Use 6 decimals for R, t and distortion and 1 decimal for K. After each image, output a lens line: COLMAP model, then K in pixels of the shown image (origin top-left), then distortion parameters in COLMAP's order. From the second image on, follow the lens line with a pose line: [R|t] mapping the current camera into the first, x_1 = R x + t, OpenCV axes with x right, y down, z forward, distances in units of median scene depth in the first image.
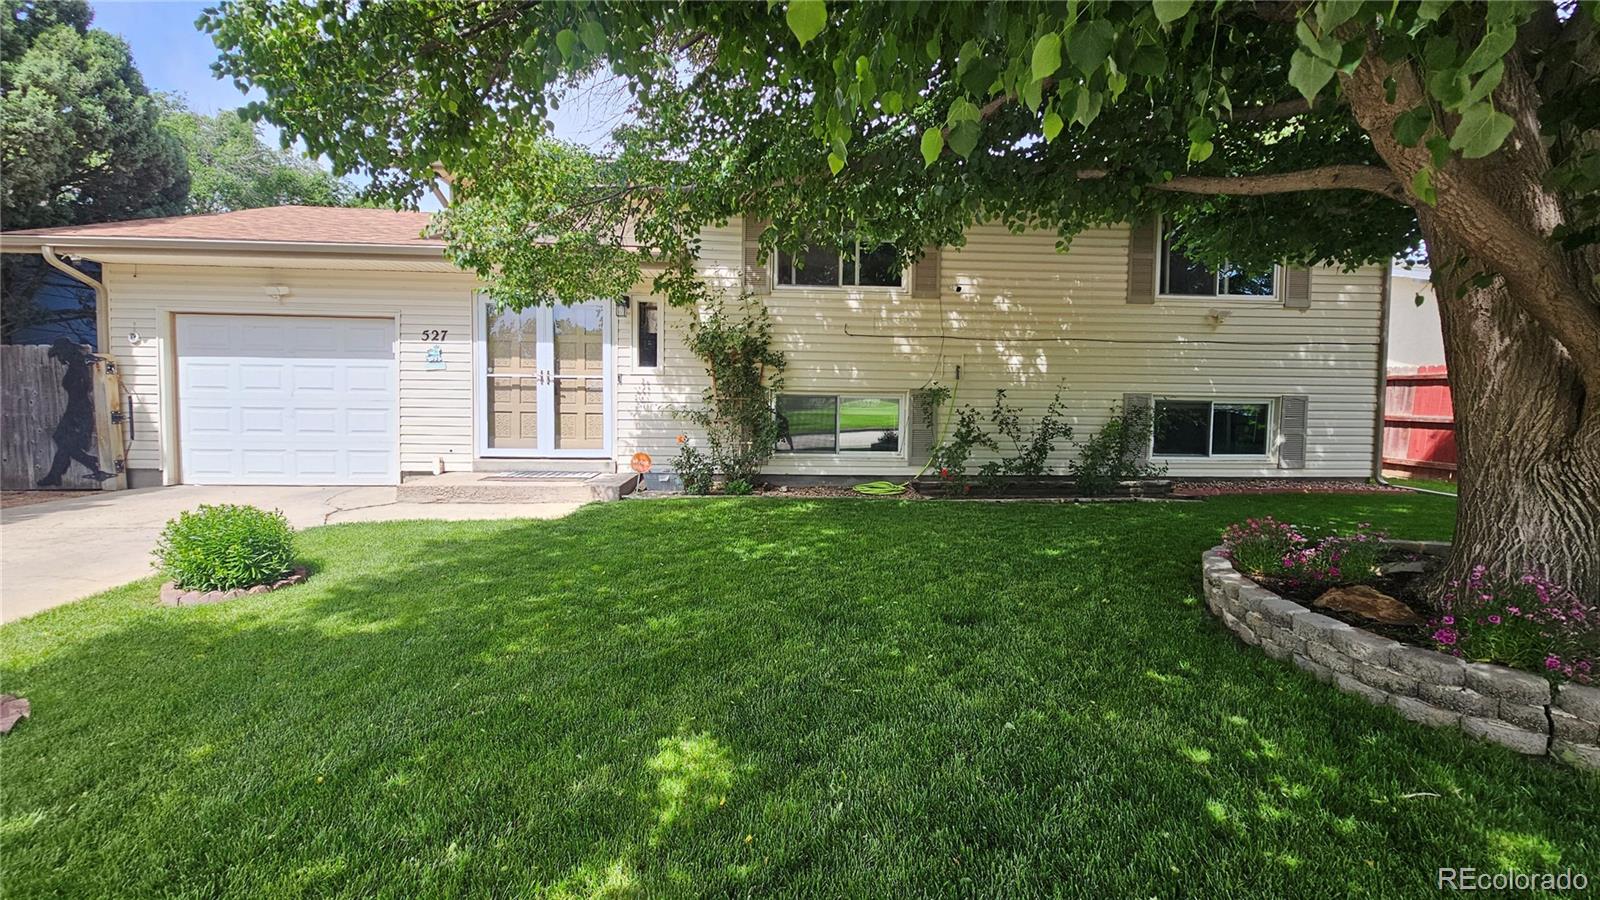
lens RADIAL K [[653.0, 0, 799.2], [0, 653.0, 447.7], [0, 0, 1]] dist [-0.001967, -0.000086]
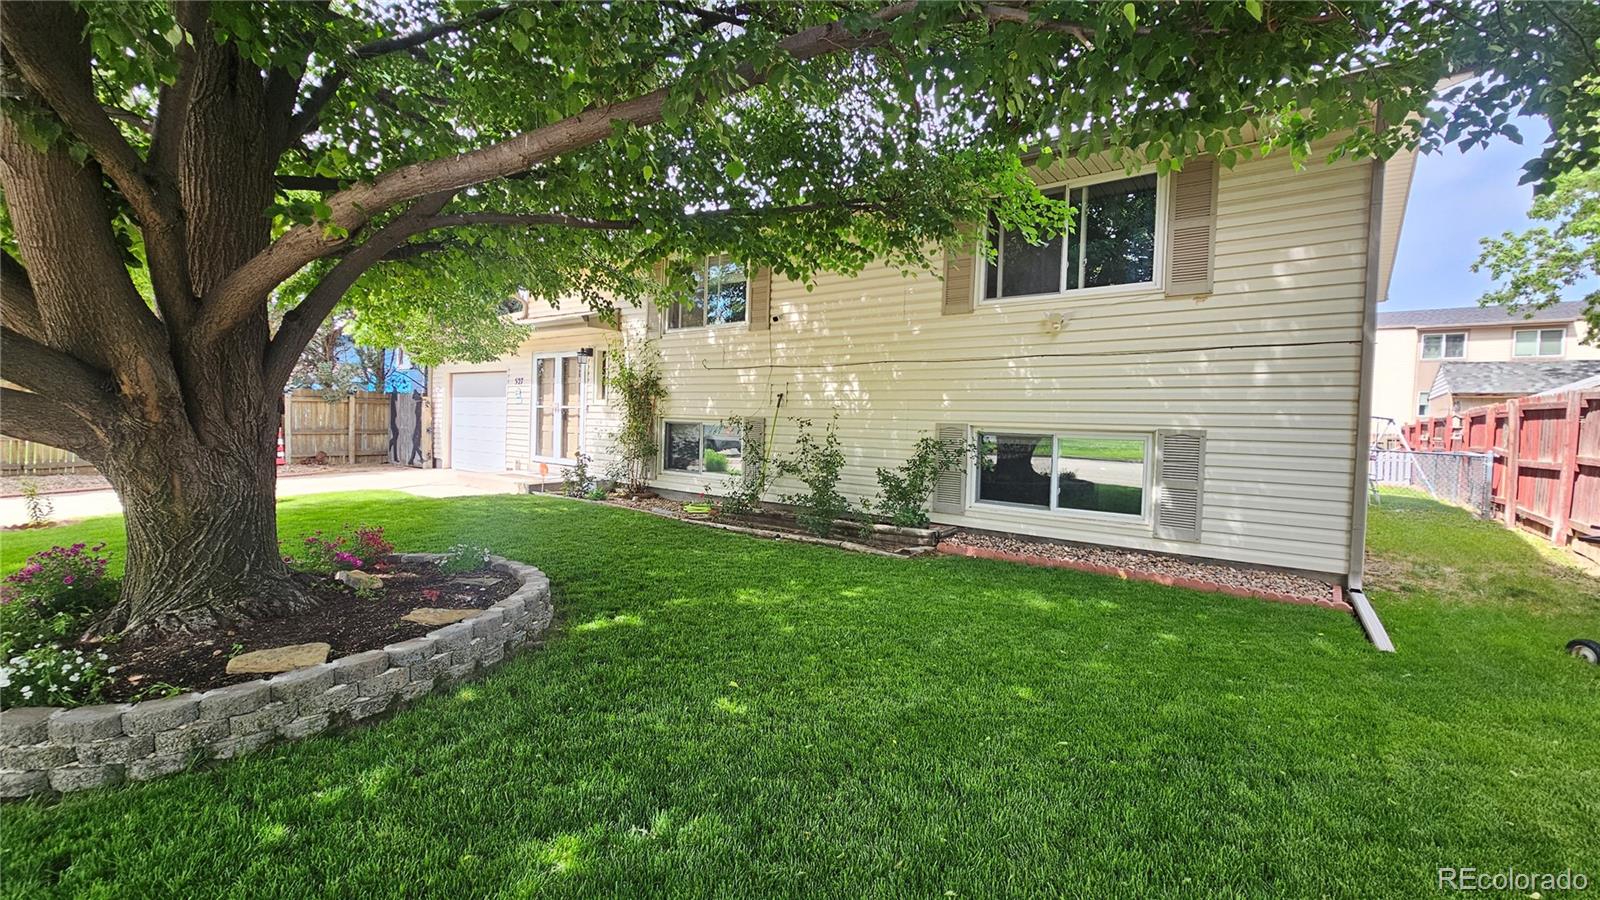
lens RADIAL K [[653.0, 0, 796.5], [0, 653.0, 443.2], [0, 0, 1]] dist [-0.001967, -0.000086]
pose [[0.749313, 0.031849, -0.661449, 0.937661], [-0.049535, 0.998740, -0.008026, -0.043504], [0.660360, 0.038779, 0.749947, 0.264927]]
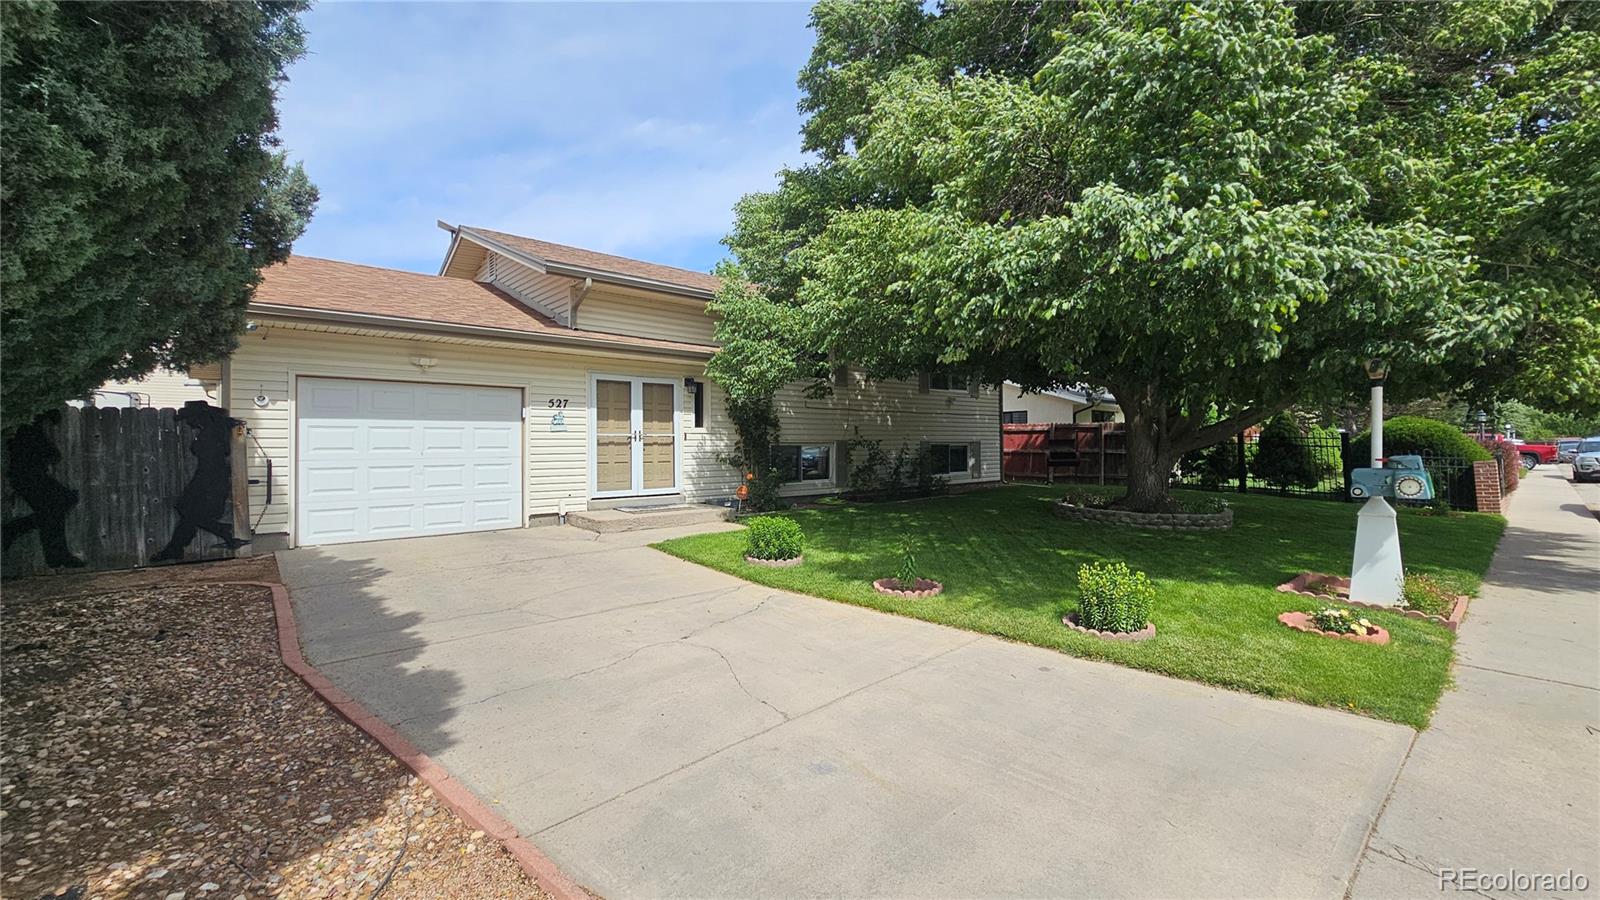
lens RADIAL K [[653.0, 0, 801.0], [0, 653.0, 446.7], [0, 0, 1]] dist [-0.001967, -0.000086]
pose [[0.789344, -0.019812, 0.613632, -0.924621], [0.051341, 0.998108, -0.033818, -0.022064], [-0.611801, 0.058198, 0.788868, -0.254223]]
